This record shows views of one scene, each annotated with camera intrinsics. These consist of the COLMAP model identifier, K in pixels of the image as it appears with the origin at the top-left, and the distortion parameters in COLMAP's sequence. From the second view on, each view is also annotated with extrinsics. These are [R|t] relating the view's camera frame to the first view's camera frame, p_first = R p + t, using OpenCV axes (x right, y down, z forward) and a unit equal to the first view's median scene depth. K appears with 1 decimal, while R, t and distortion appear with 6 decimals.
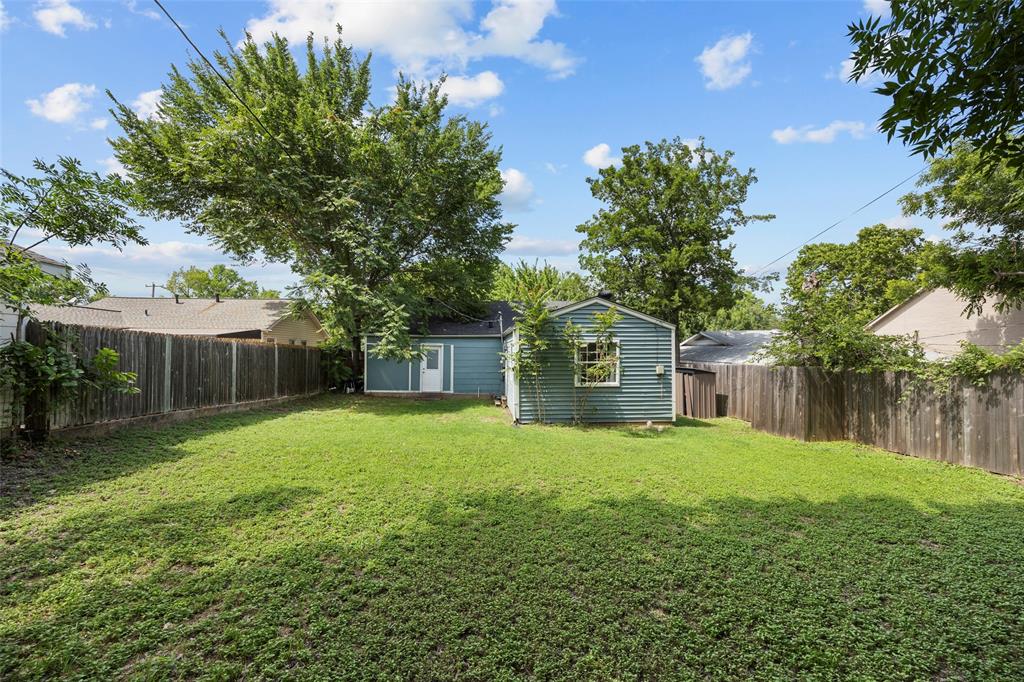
lens RADIAL K [[393.1, 0, 515.4], [0, 393.1, 345.1], [0, 0, 1]] dist [-0.001061, -0.000134]
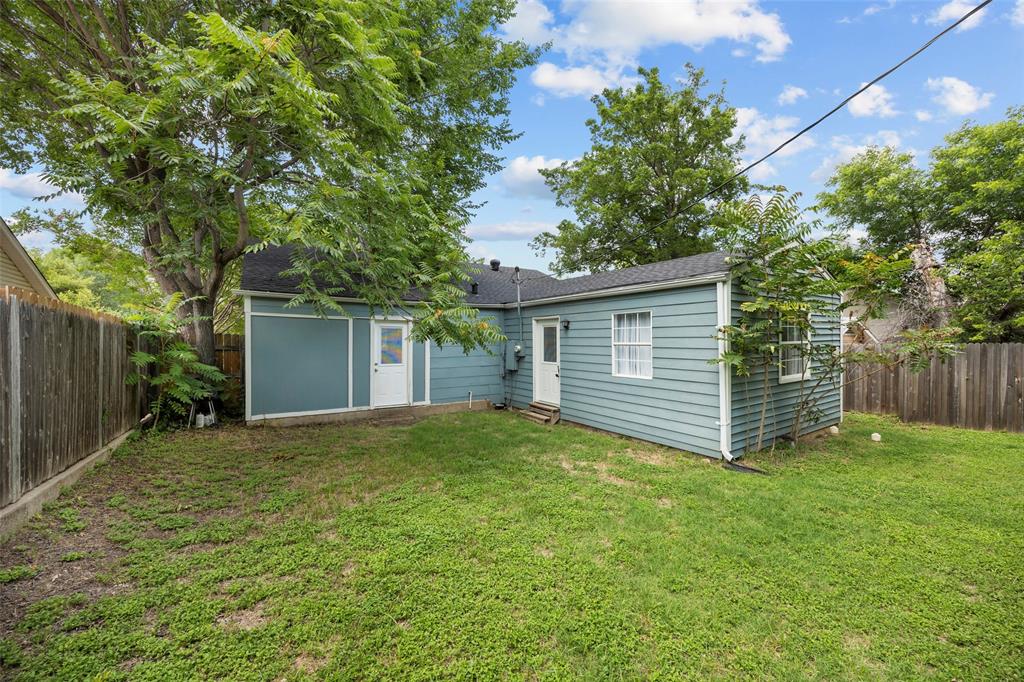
lens RADIAL K [[393.1, 0, 509.7], [0, 393.1, 338.5], [0, 0, 1]] dist [-0.001061, -0.000134]
pose [[0.877071, -0.007851, 0.480297, -0.334523], [0.000185, 0.999872, 0.016007, 0.019632], [-0.480361, -0.013950, 0.876960, 0.467276]]
